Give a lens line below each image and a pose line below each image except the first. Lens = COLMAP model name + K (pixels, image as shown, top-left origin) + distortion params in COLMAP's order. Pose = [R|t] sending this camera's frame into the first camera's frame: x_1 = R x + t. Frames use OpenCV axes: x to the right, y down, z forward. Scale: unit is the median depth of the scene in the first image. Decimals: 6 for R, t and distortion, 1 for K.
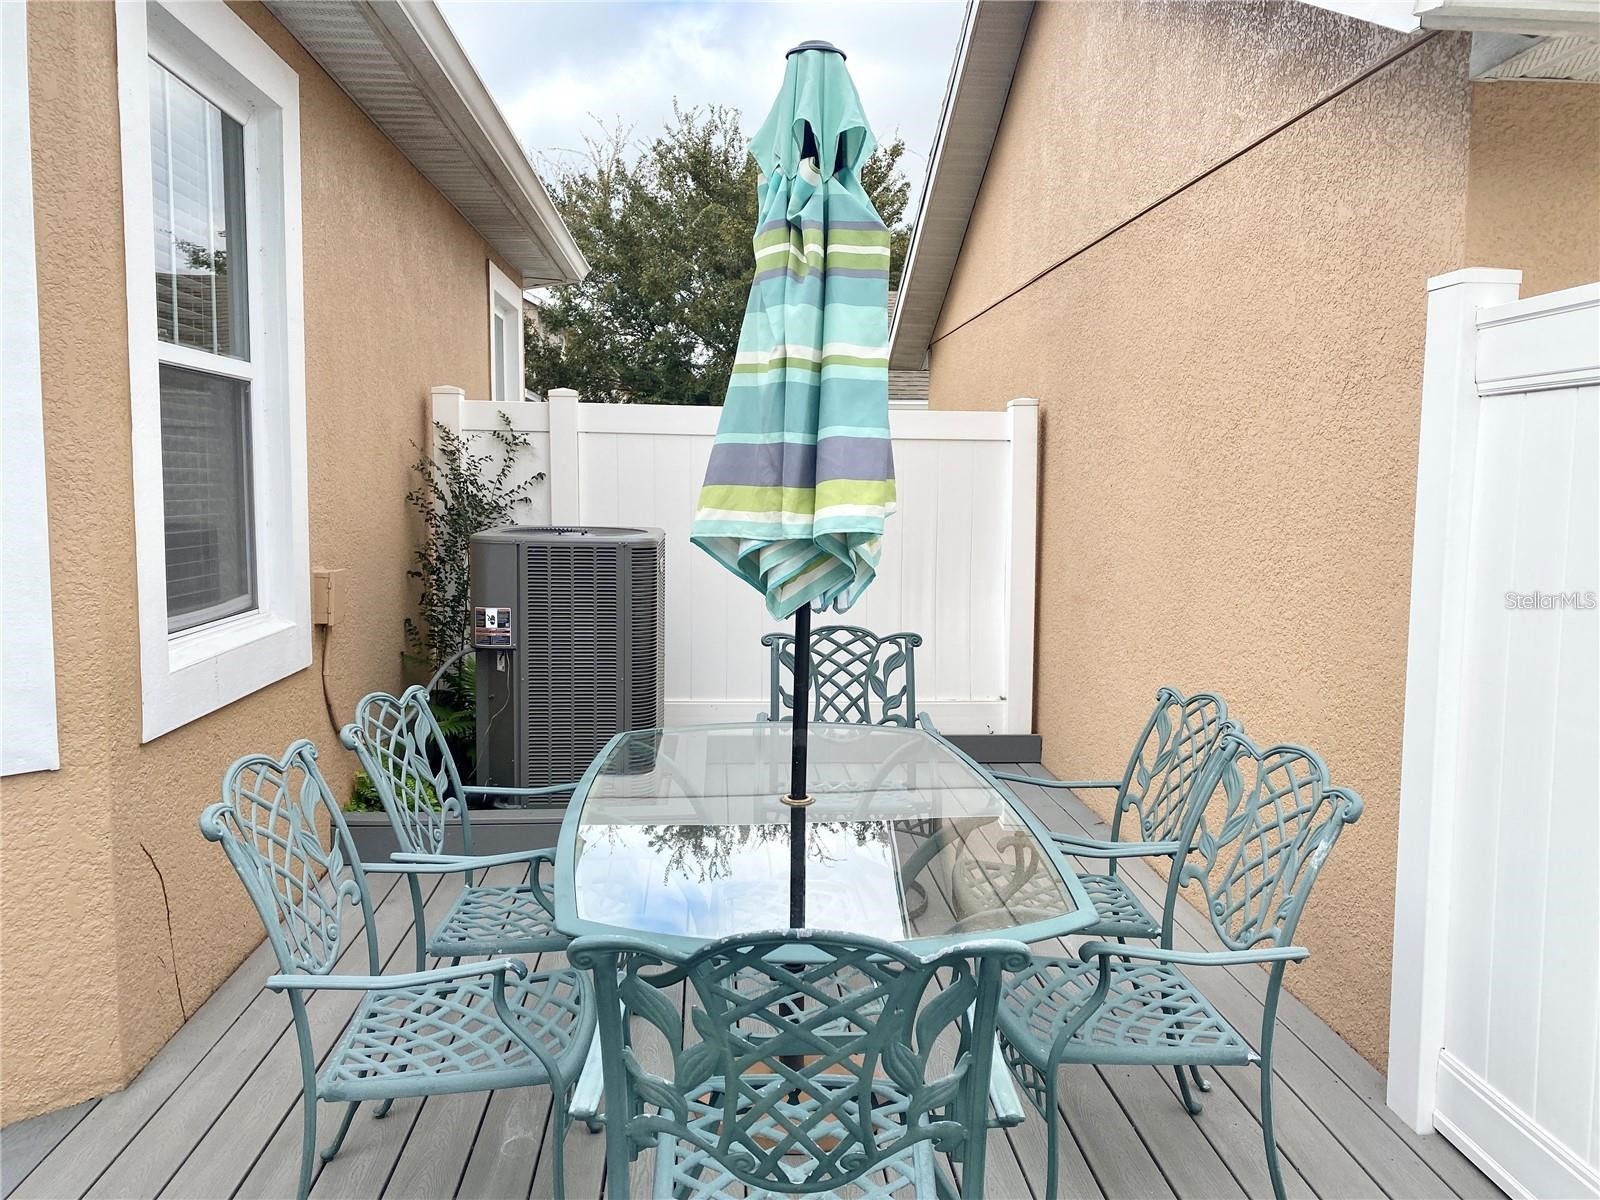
lens RADIAL K [[1230.1, 0, 807.1], [0, 1230.1, 587.1], [0, 0, 1]] dist [0.003708, -0.006363]
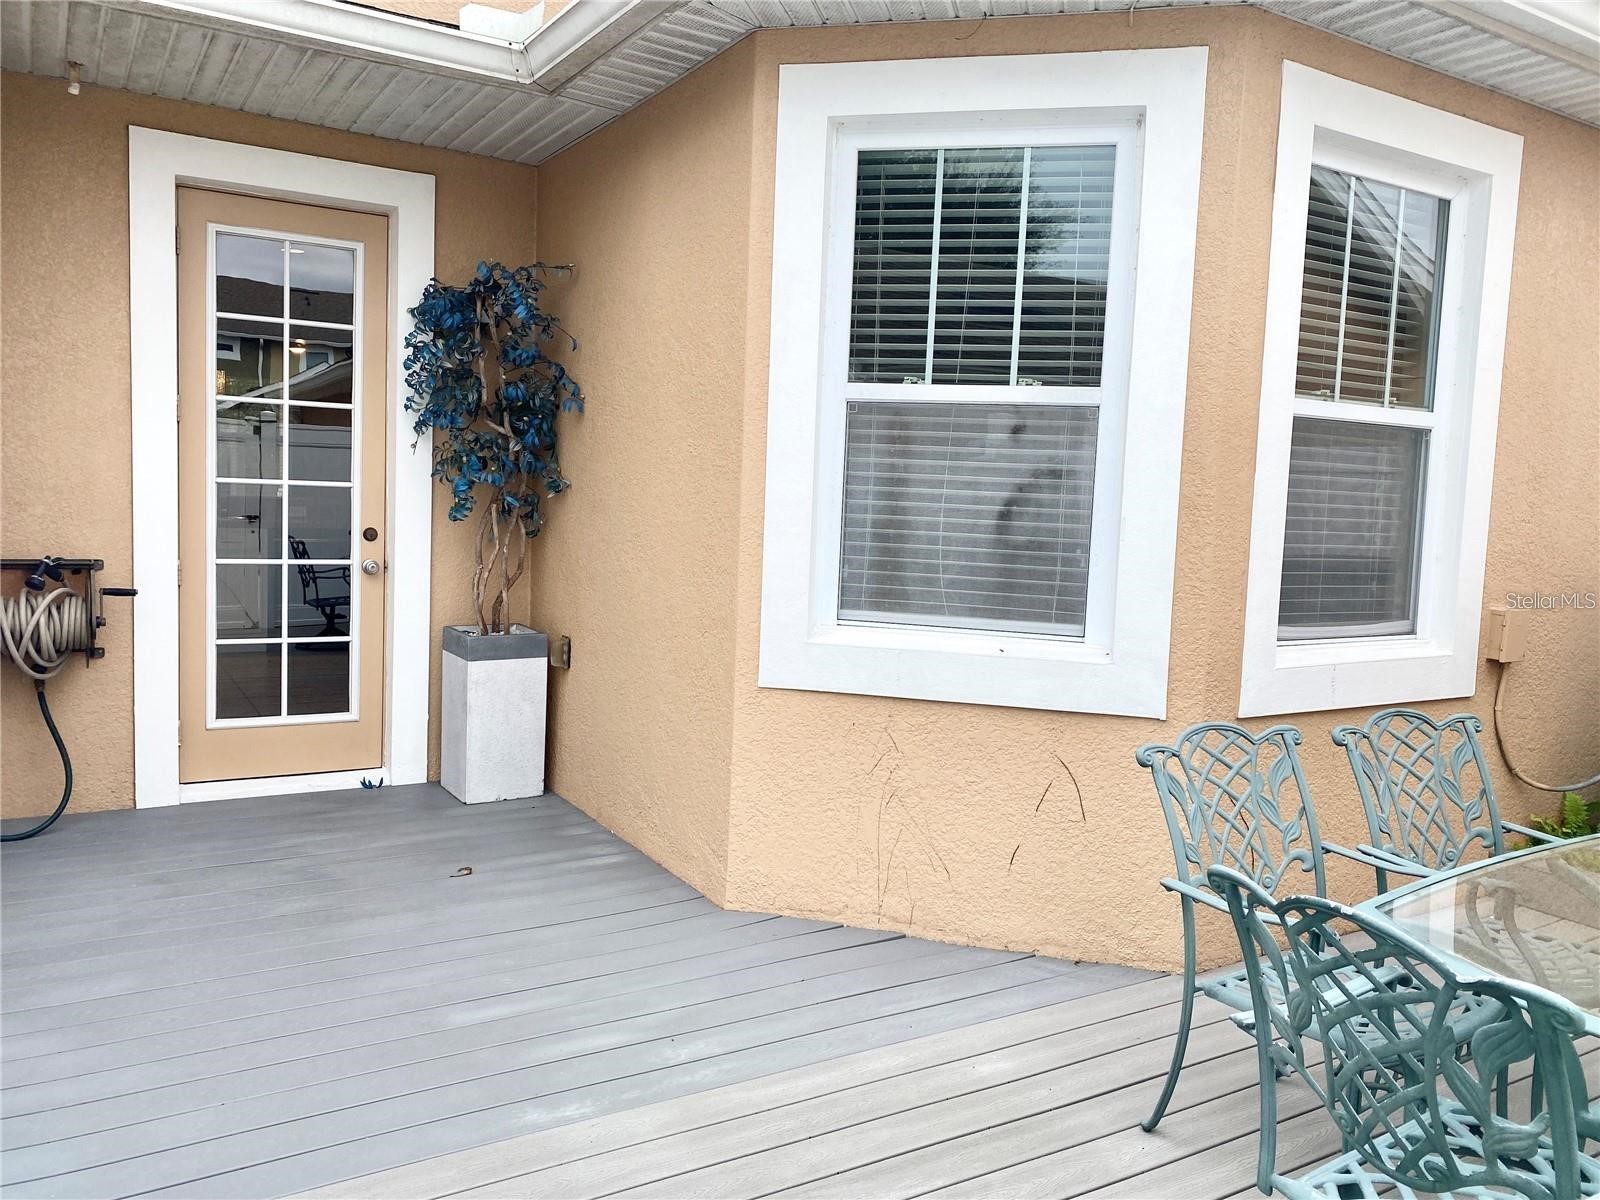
lens RADIAL K [[1230.1, 0, 807.1], [0, 1230.1, 587.1], [0, 0, 1]] dist [0.003708, -0.006363]
pose [[0.449638, 0.078021, -0.889797, 0.356343], [-0.112532, 0.993188, 0.030222, 0.004084], [0.886094, 0.086541, 0.455355, 0.011120]]
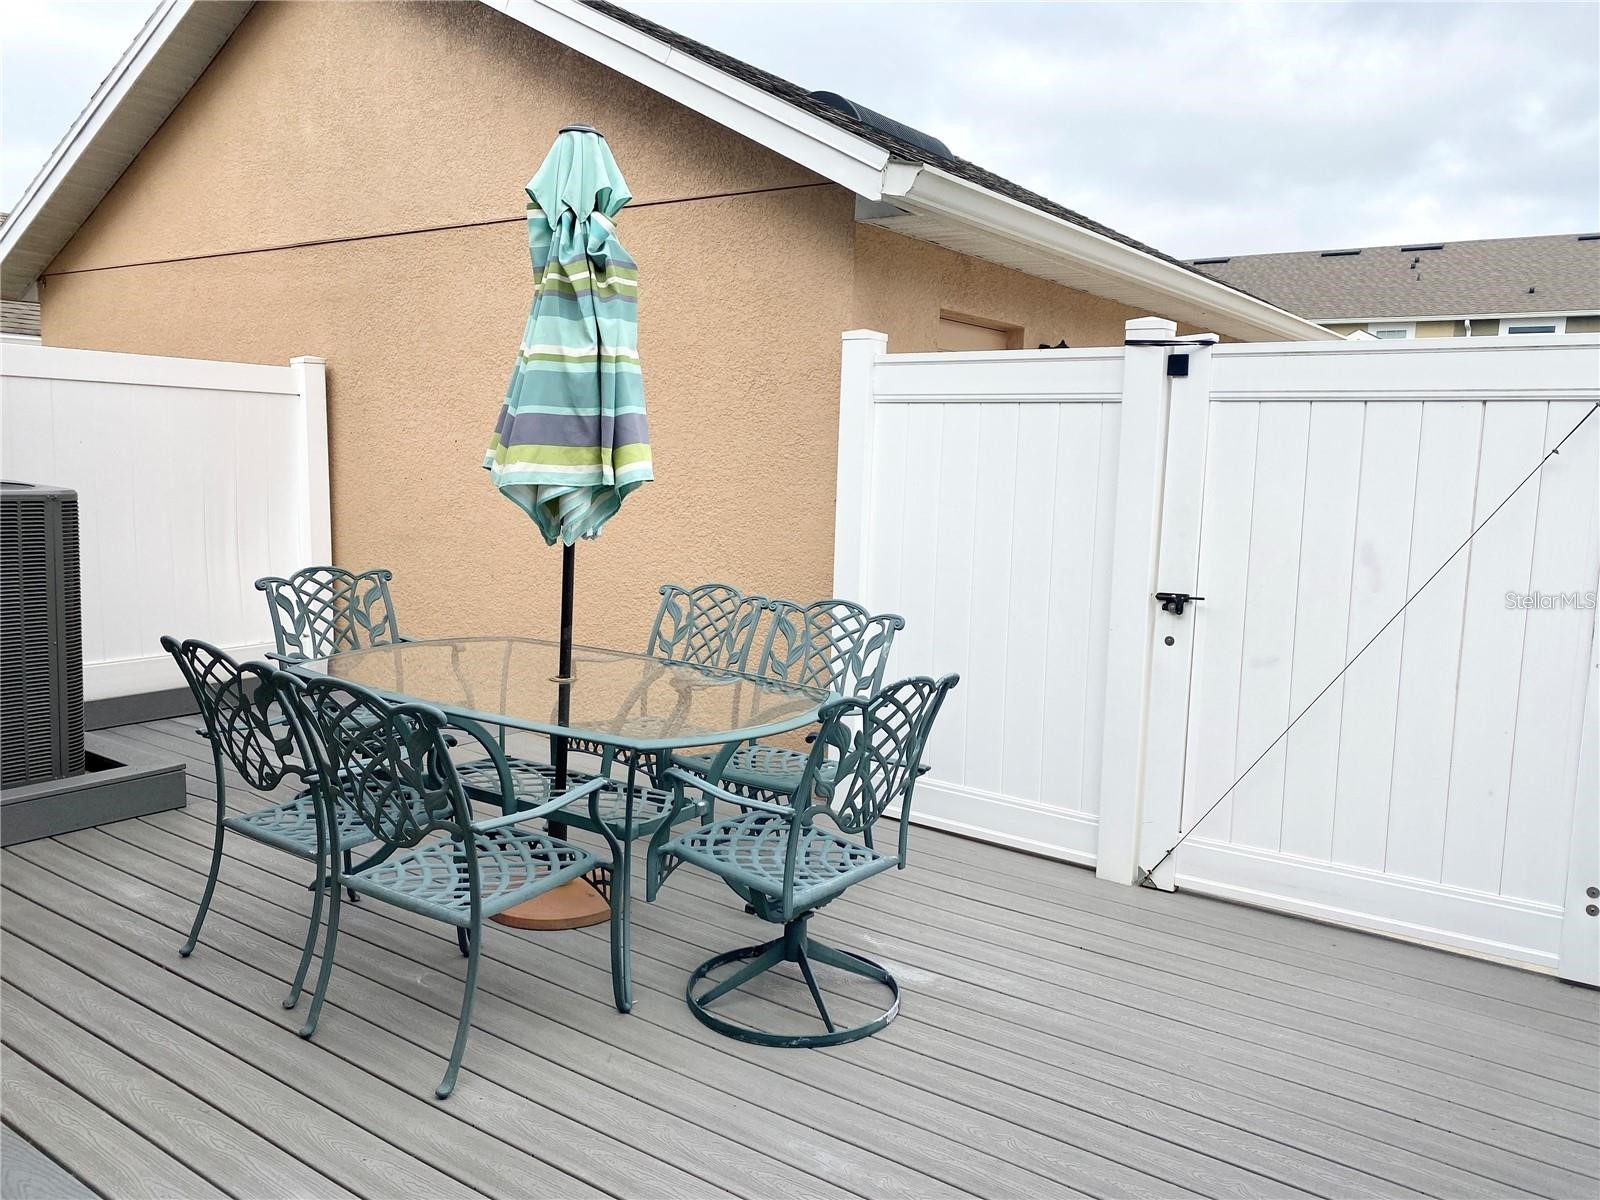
lens RADIAL K [[1286.9, 0, 800.0], [0, 1286.9, 600.0], [0, 0, 1]] dist [0.168726, -0.304356]
pose [[0.600725, -0.083322, 0.795102, -0.840334], [0.046653, 0.996513, 0.069181, 0.000006], [-0.798093, -0.004465, 0.602518, -0.056982]]
